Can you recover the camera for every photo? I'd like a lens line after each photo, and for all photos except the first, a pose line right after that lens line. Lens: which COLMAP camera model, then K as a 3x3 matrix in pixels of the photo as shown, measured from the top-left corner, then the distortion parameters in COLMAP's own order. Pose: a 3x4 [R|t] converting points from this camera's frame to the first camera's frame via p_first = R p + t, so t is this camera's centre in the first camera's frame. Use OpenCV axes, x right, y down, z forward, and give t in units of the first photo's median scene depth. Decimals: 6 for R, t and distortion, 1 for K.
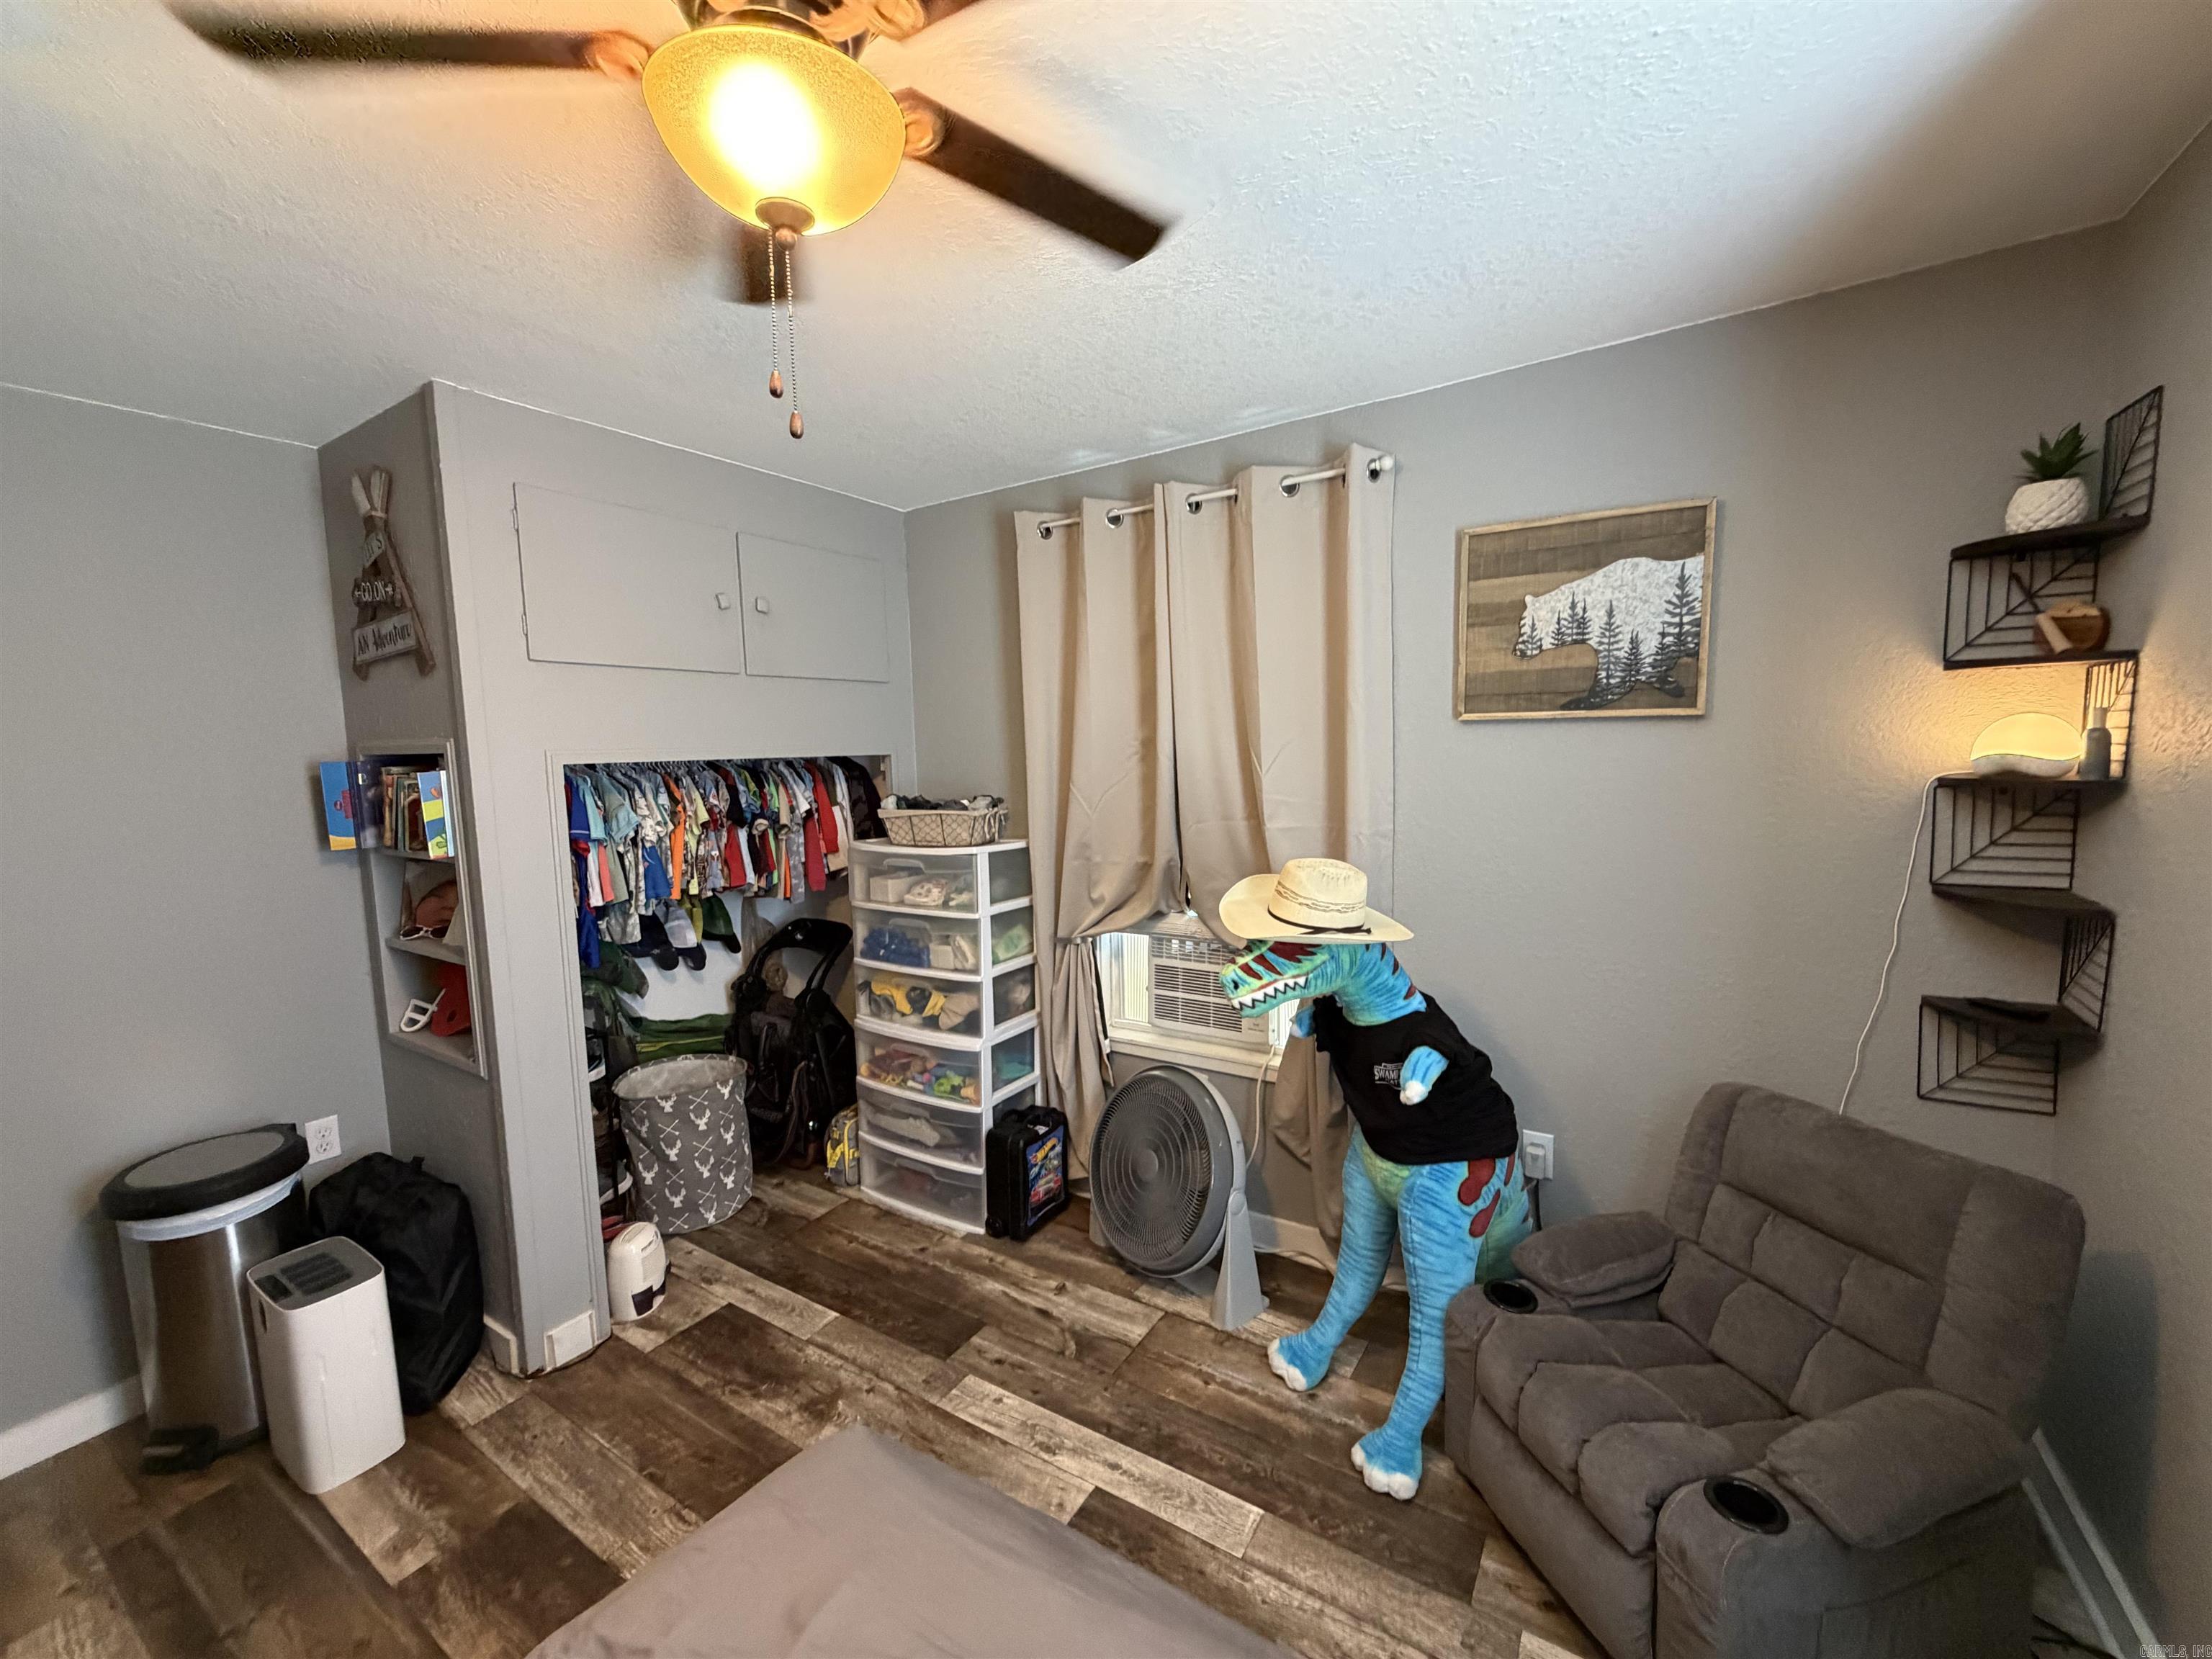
lens RADIAL K [[883.4, 0, 1100.6], [0, 883.4, 828.5], [0, 0, 1]] dist [0.000170, -0.000404]
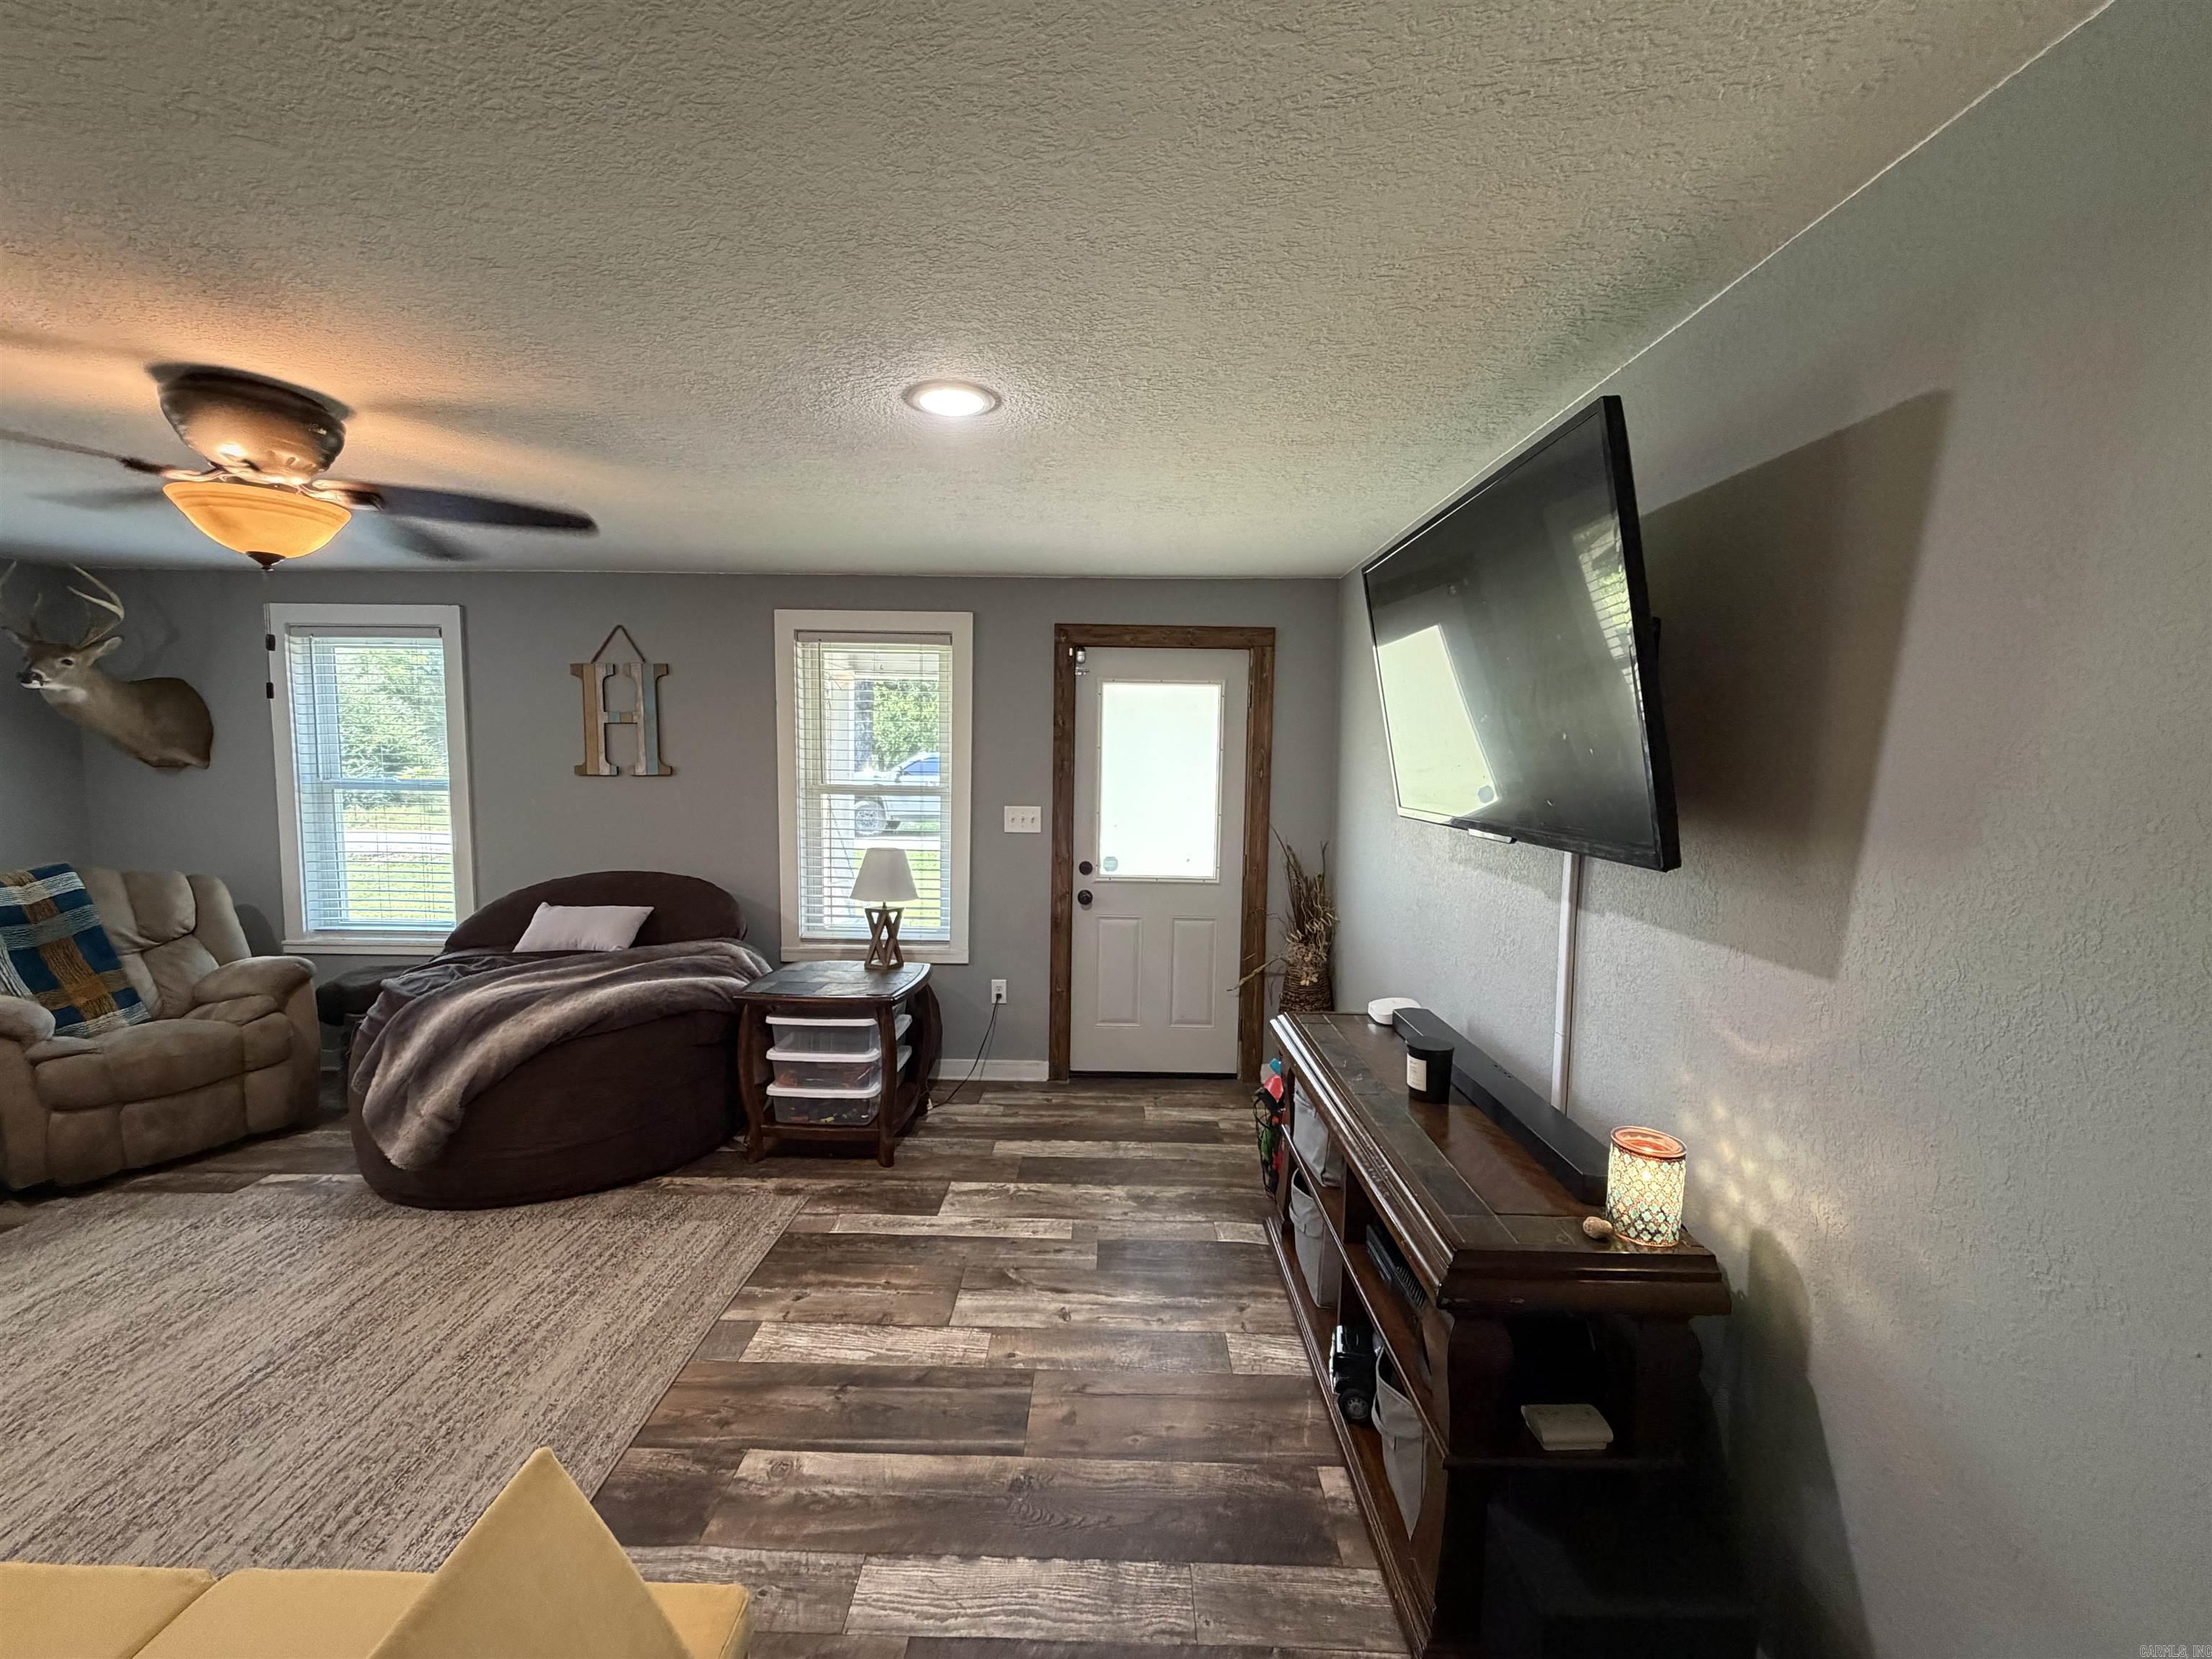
lens RADIAL K [[883.0, 0, 1100.1], [0, 883.0, 829.0], [0, 0, 1]] dist [0.000341, -0.000226]
pose [[-0.849537, 0.066753, -0.523289, 0.468799], [-0.034203, 0.982905, 0.180910, -0.211567], [0.526419, 0.171588, -0.832731, 2.077075]]
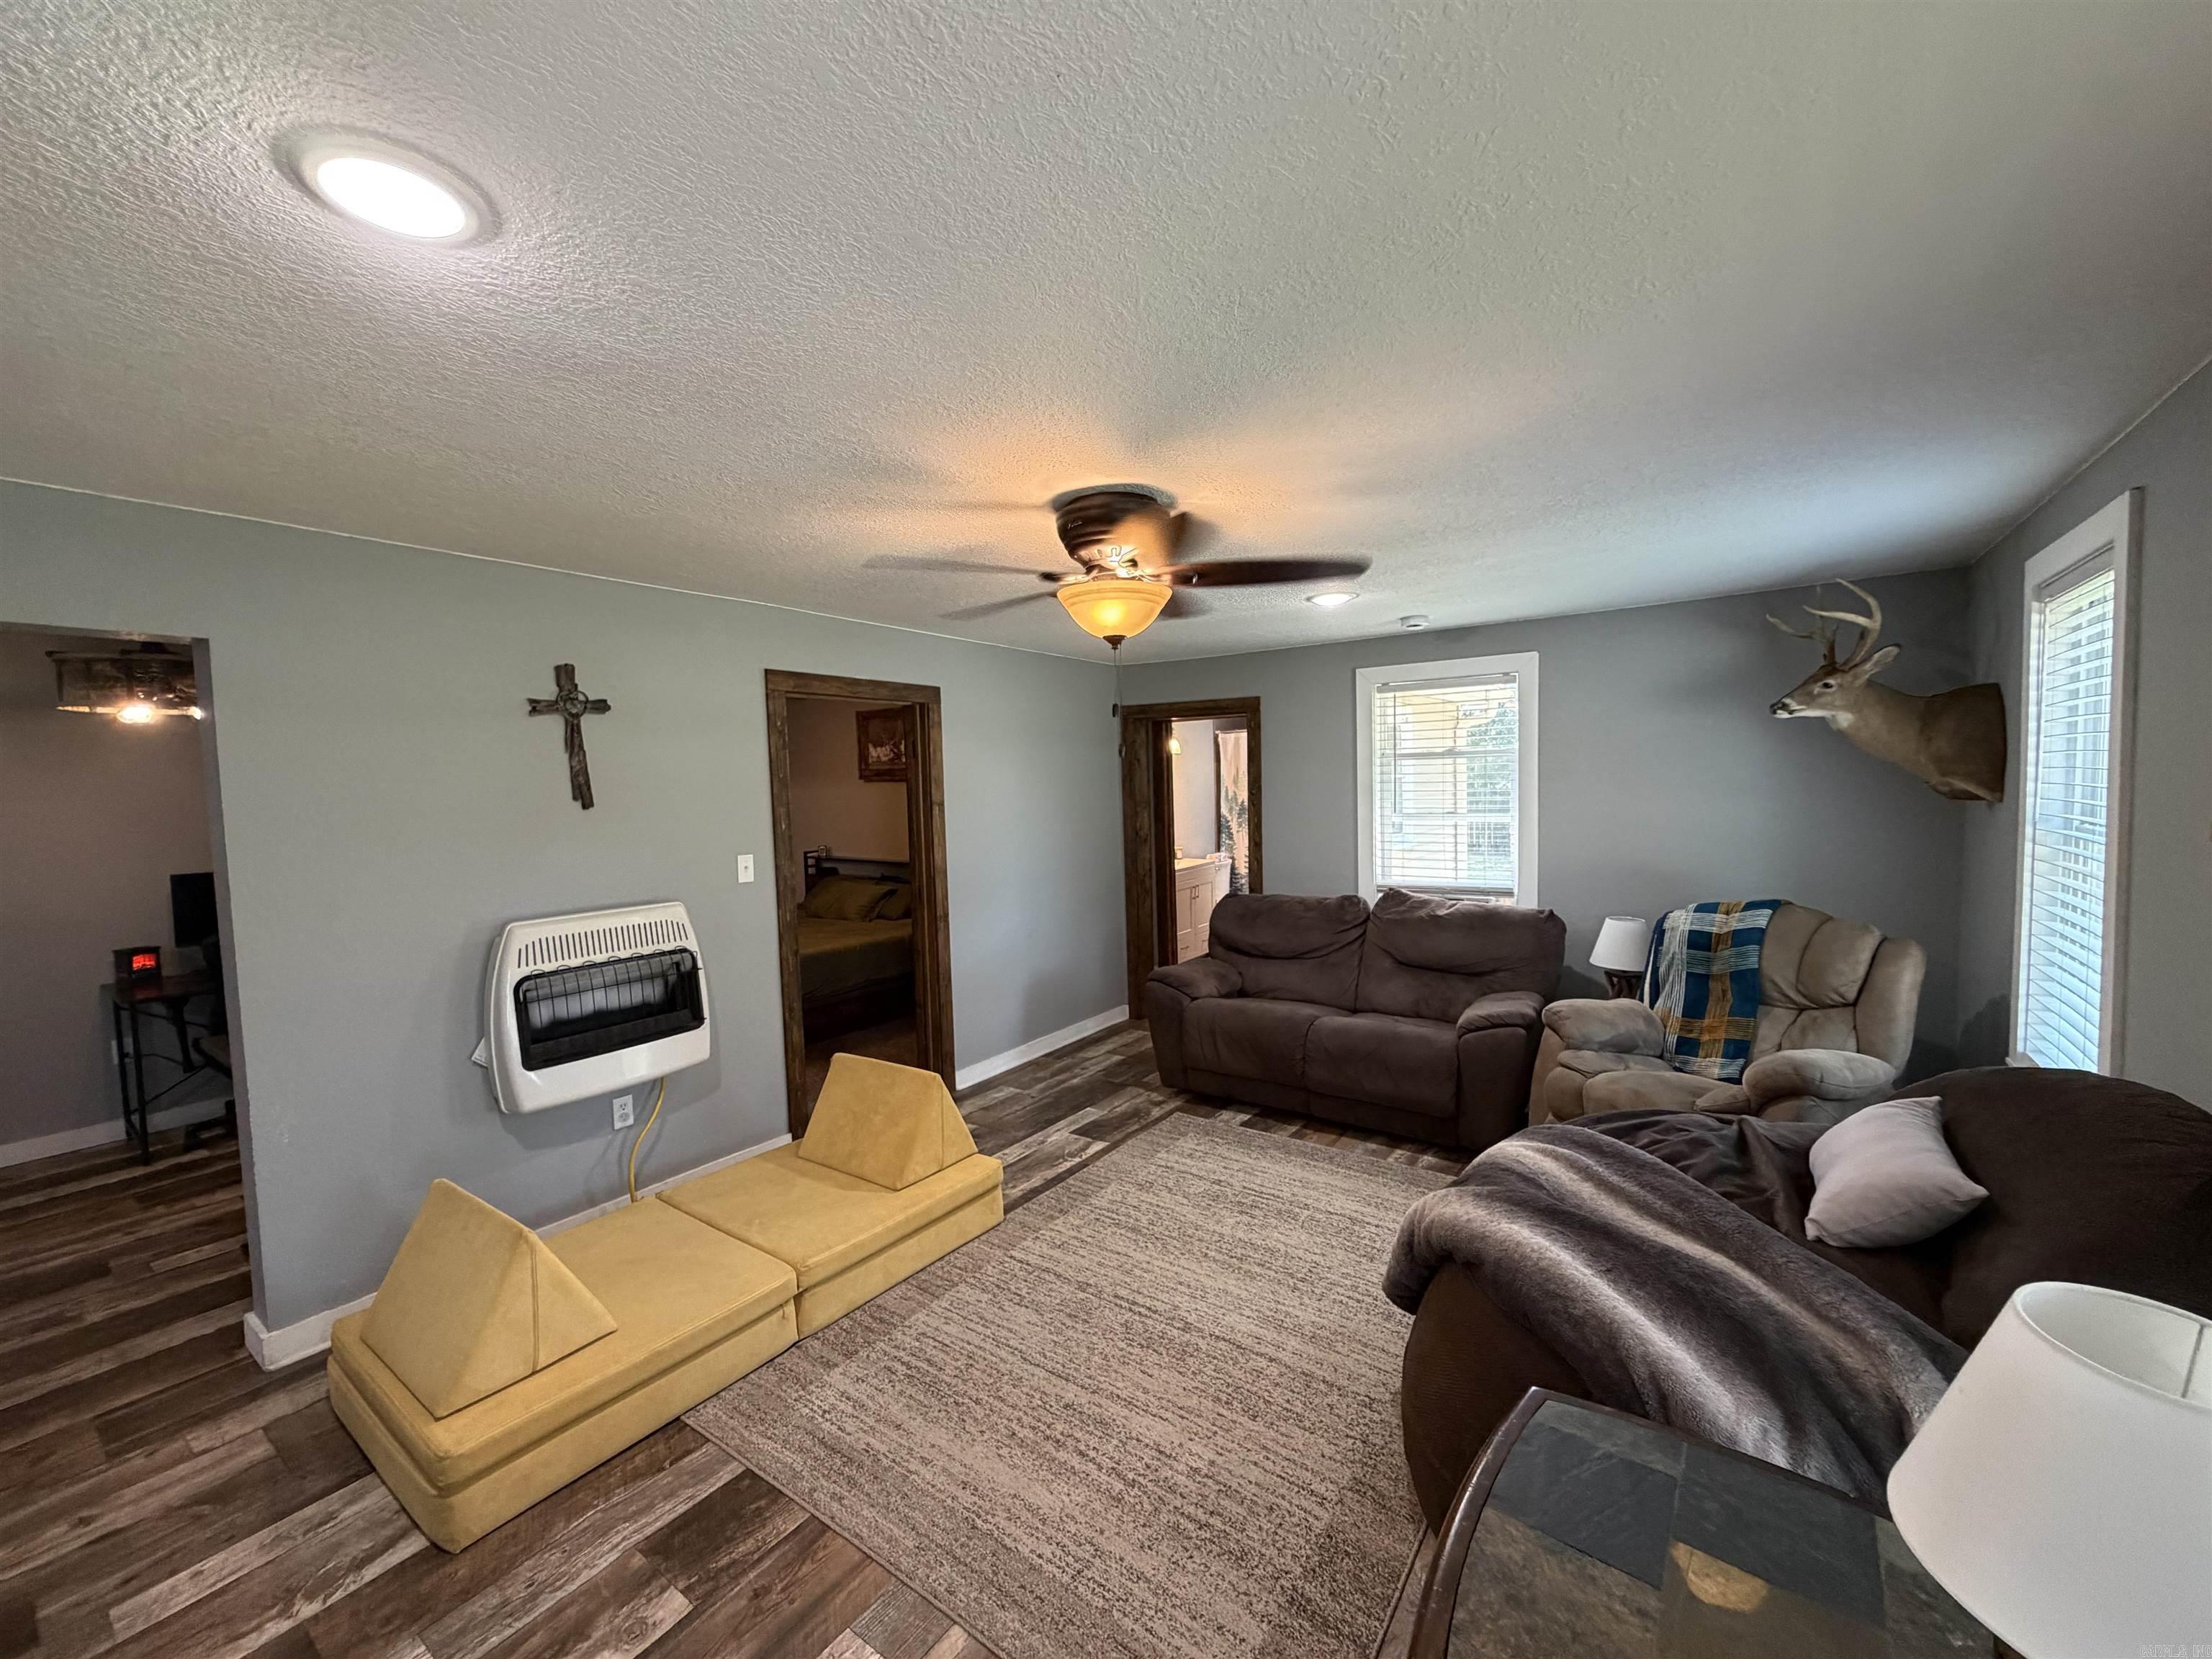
lens RADIAL K [[883.0, 0, 1100.1], [0, 883.0, 829.0], [0, 0, 1]] dist [0.000341, -0.000226]
pose [[0.056177, -0.024826, 0.998112, -0.433077], [0.119023, 0.992728, 0.017994, -0.075288], [-0.991301, 0.117788, 0.058724, 0.721586]]
